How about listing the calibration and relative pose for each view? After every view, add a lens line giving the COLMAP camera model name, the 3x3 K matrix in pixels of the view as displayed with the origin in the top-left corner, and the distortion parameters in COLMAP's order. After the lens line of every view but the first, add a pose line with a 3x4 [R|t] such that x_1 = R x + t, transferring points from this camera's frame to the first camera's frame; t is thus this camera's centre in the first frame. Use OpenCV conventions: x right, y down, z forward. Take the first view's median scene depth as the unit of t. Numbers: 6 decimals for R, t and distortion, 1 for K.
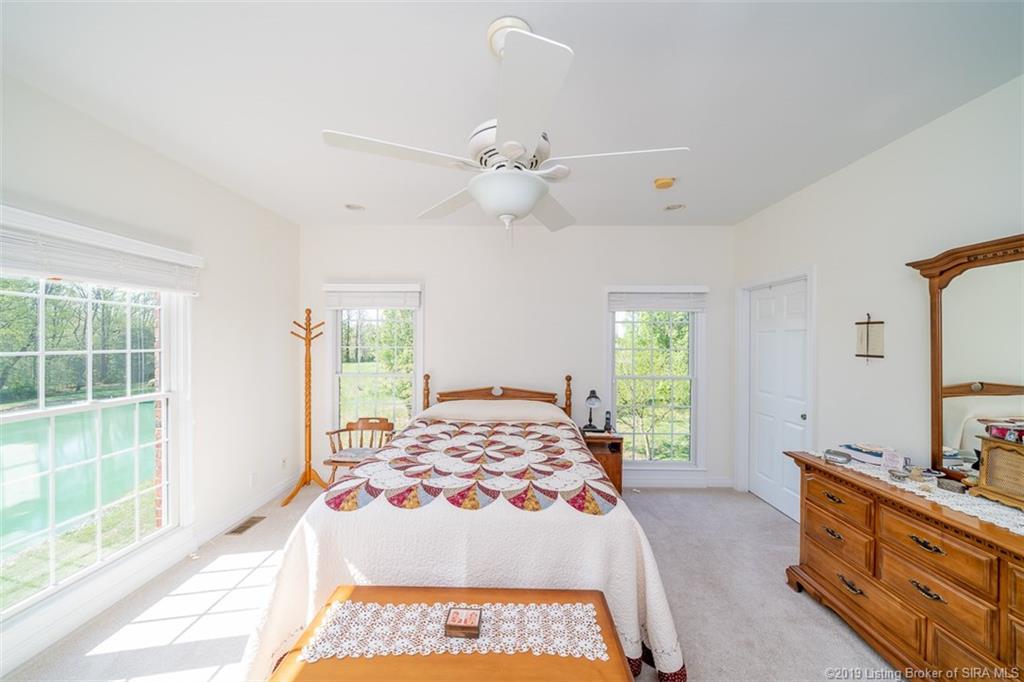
lens RADIAL K [[350.1, 0, 510.1], [0, 350.1, 341.2], [0, 0, 1]] dist [-0.005255, -0.000111]
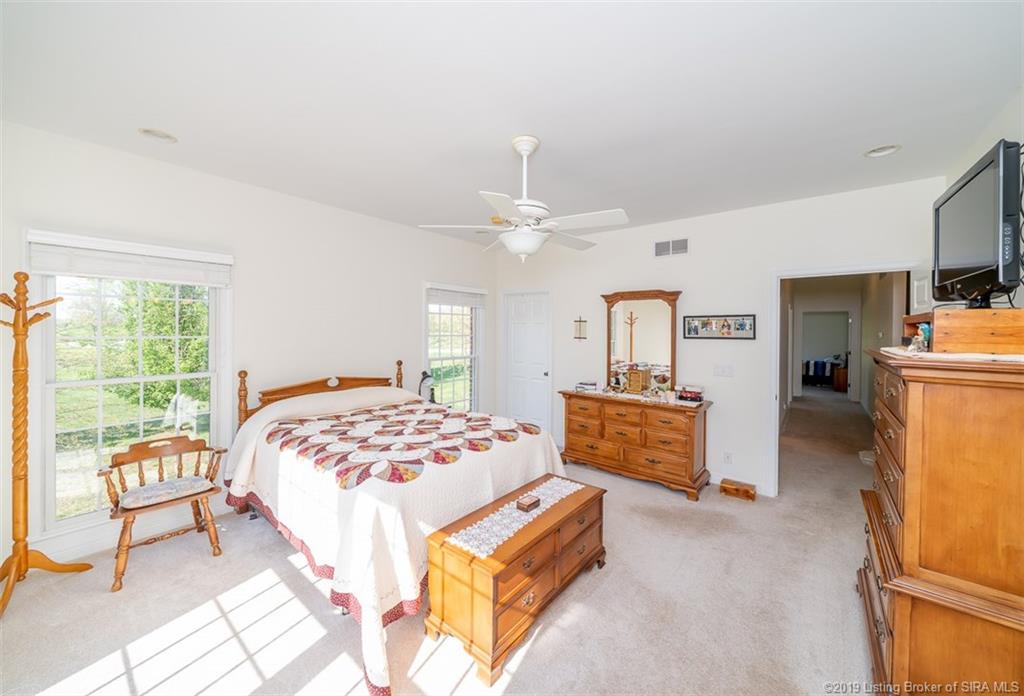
lens RADIAL K [[388.4, 0, 506.9], [0, 388.4, 328.1], [0, 0, 1]] dist [-0.008781, -0.000073]
pose [[0.610506, 0.002922, 0.792007, -1.023570], [-0.007460, 0.999970, 0.002060, -0.015575], [-0.791977, -0.007166, 0.610509, -0.019582]]
